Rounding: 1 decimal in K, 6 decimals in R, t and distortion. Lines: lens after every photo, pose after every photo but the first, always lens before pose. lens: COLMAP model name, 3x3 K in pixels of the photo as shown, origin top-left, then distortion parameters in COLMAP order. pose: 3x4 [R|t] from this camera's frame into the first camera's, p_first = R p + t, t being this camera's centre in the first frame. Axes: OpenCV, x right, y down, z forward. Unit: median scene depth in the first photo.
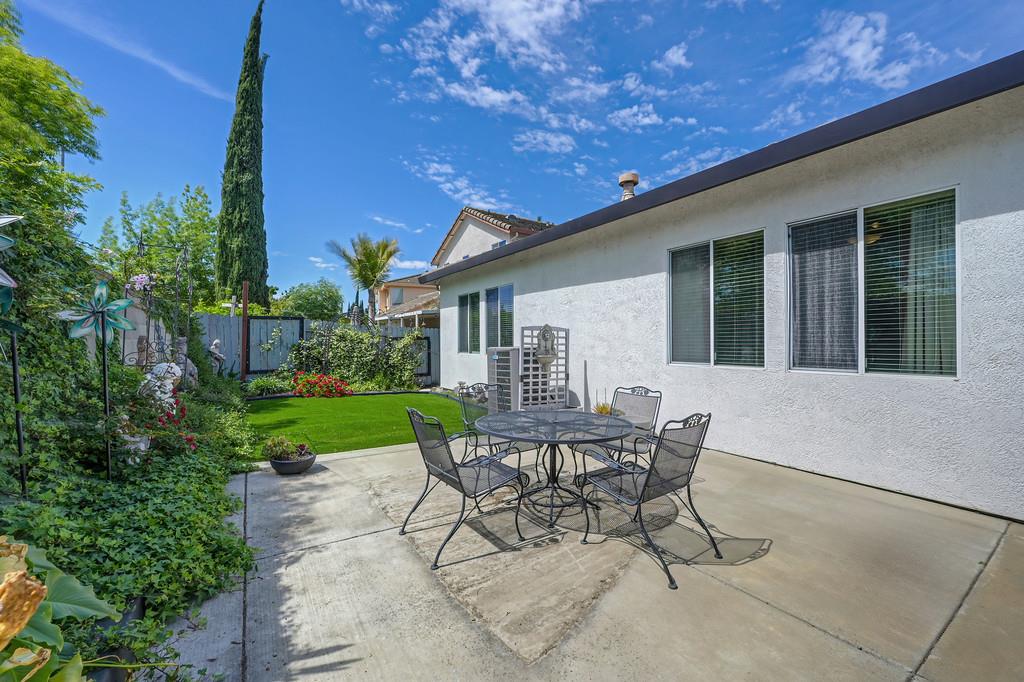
lens RADIAL K [[404.2, 0, 512.0], [0, 404.2, 341.0], [0, 0, 1]] dist [-0.001703, -0.000444]
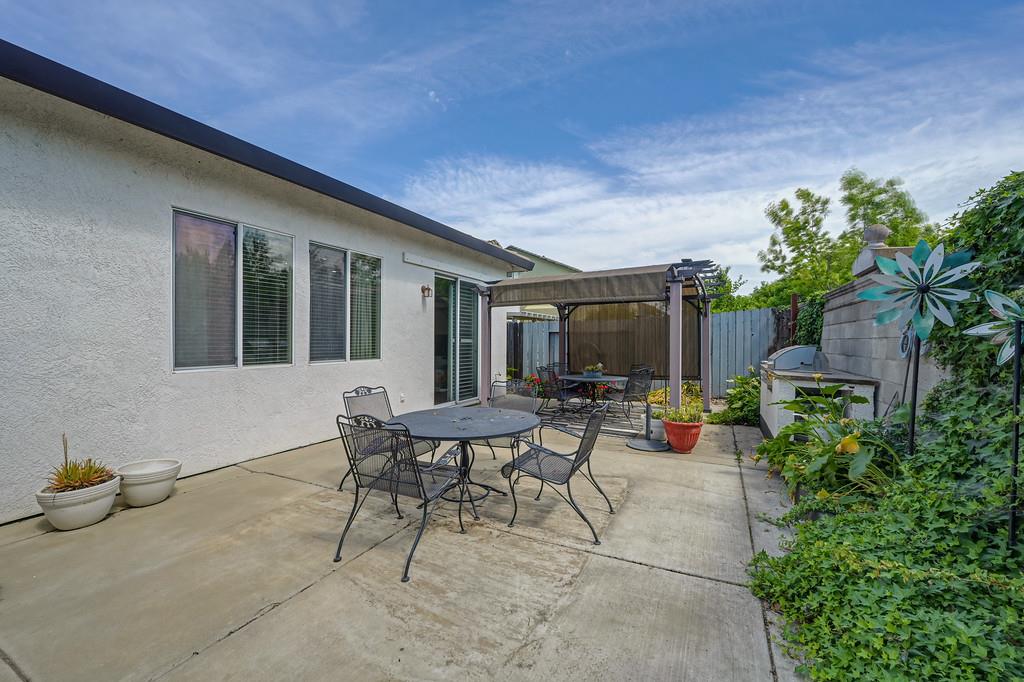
lens RADIAL K [[404.2, 0, 512.0], [0, 404.2, 341.0], [0, 0, 1]] dist [-0.001703, -0.000444]
pose [[-0.492304, -0.003945, 0.870414, -0.729047], [-0.005907, 0.999982, 0.001191, -0.000429], [-0.870403, -0.004555, -0.492318, 1.199499]]
